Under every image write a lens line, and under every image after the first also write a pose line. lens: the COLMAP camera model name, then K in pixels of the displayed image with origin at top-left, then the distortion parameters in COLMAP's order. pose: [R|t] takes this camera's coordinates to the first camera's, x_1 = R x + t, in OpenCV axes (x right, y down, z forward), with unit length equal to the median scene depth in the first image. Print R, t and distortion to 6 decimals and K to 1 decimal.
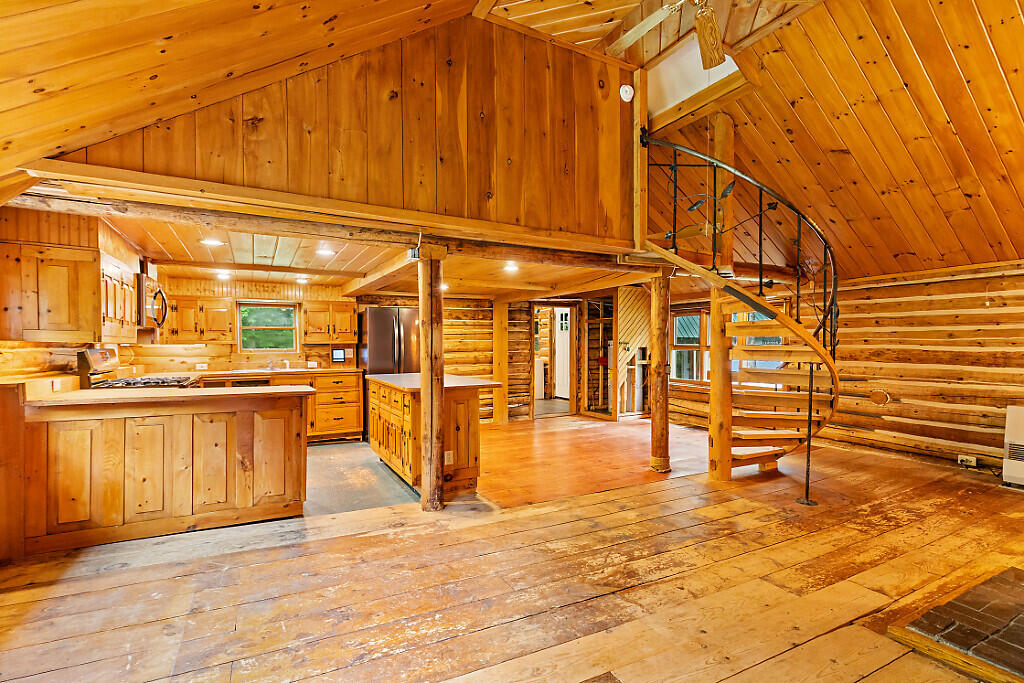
lens RADIAL K [[462.8, 0, 497.8], [0, 462.8, 366.8], [0, 0, 1]] dist [0.003271, -0.000847]
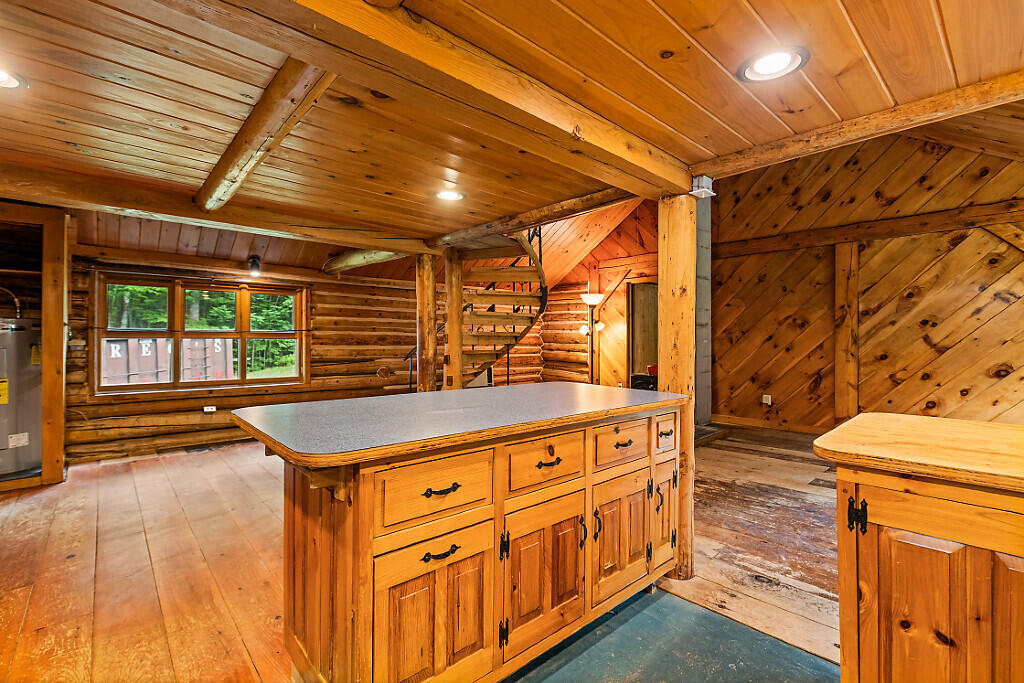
lens RADIAL K [[462.8, 0, 509.8], [0, 462.8, 335.2], [0, 0, 1]] dist [0.003271, -0.000847]
pose [[-0.248251, 0.001816, 0.968694, -0.522095], [0.042748, 0.999045, 0.009082, -0.035330], [-0.967752, 0.043664, -0.248091, 0.994273]]
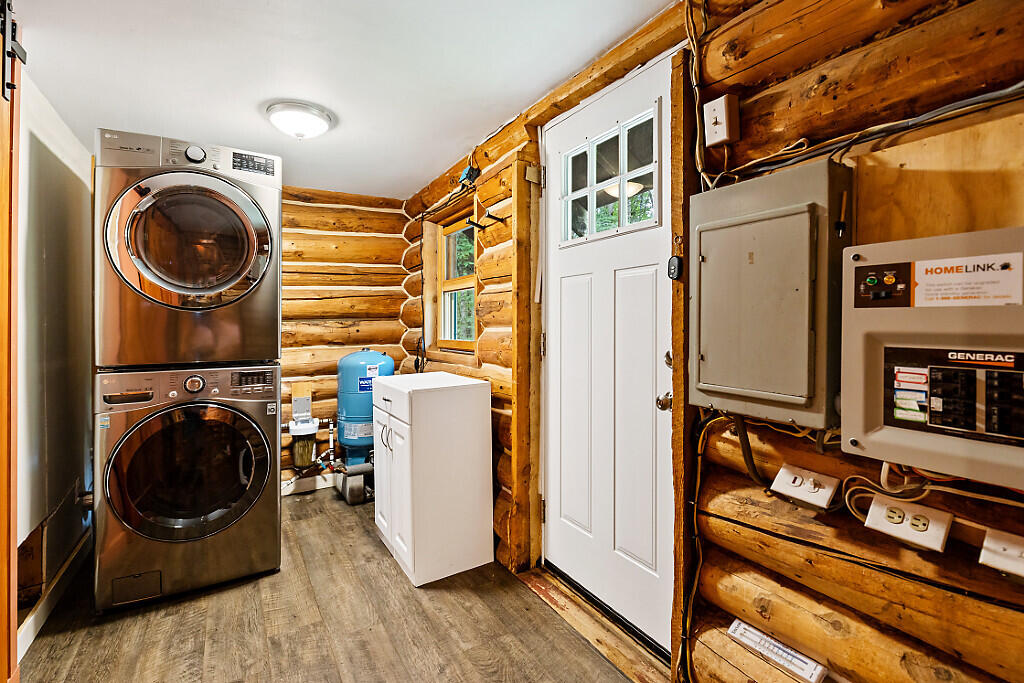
lens RADIAL K [[462.8, 0, 502.3], [0, 462.8, 323.2], [0, 0, 1]] dist [0.003271, -0.000847]
pose [[0.997468, 0.005560, 0.070904, 0.189469], [-0.002031, 0.998760, -0.049741, -0.066381], [-0.071092, 0.049471, 0.996242, 1.663241]]
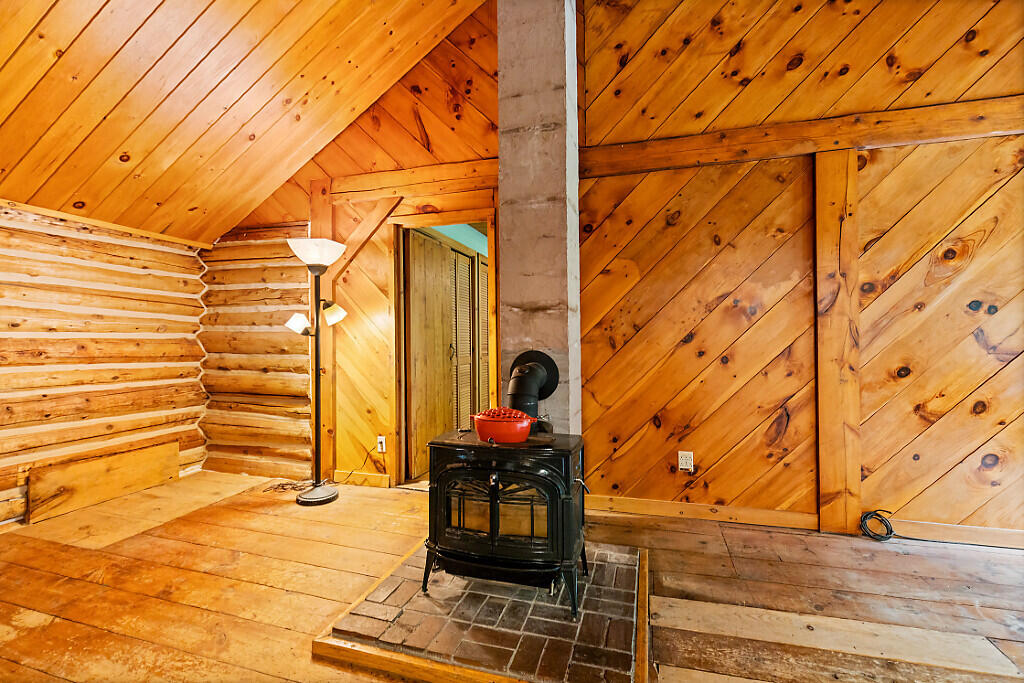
lens RADIAL K [[462.8, 0, 512.9], [0, 462.8, 336.0], [0, 0, 1]] dist [0.003271, -0.000847]
pose [[-0.719673, 0.009916, 0.694243, 0.197691], [0.037840, 0.998972, 0.024958, -0.014666], [-0.693282, 0.044232, -0.719308, 0.648588]]
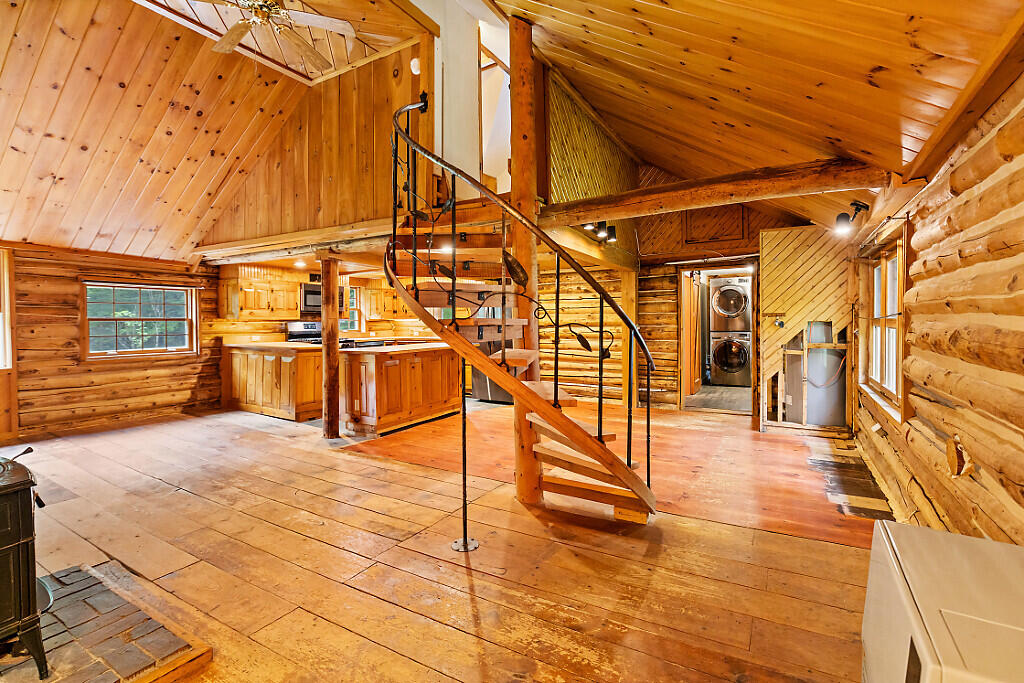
lens RADIAL K [[462.8, 0, 516.1], [0, 462.8, 331.2], [0, 0, 1]] dist [0.003271, -0.000847]
pose [[0.538498, 0.018296, -0.842428, 0.959990], [-0.034945, 0.999389, -0.000632, -0.022040], [0.841902, 0.029779, 0.538808, 0.510019]]
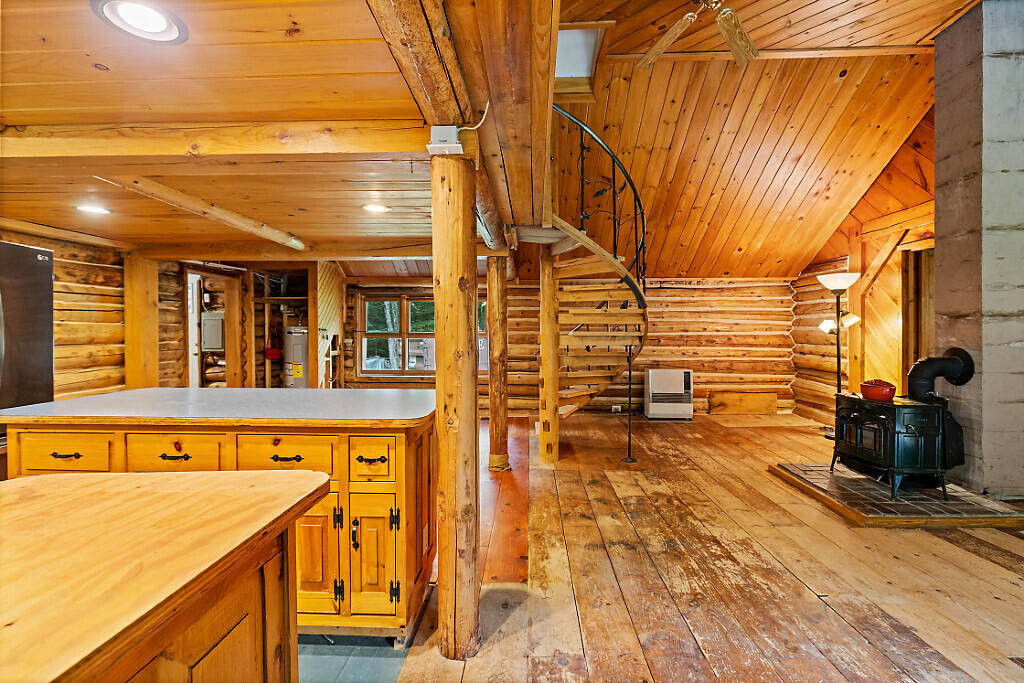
lens RADIAL K [[462.8, 0, 507.9], [0, 462.8, 336.7], [0, 0, 1]] dist [0.003271, -0.000847]
pose [[0.498289, -0.008137, 0.866973, -0.401619], [0.043640, 0.998924, -0.015706, -0.019154], [-0.865912, 0.045660, 0.498108, 0.492772]]
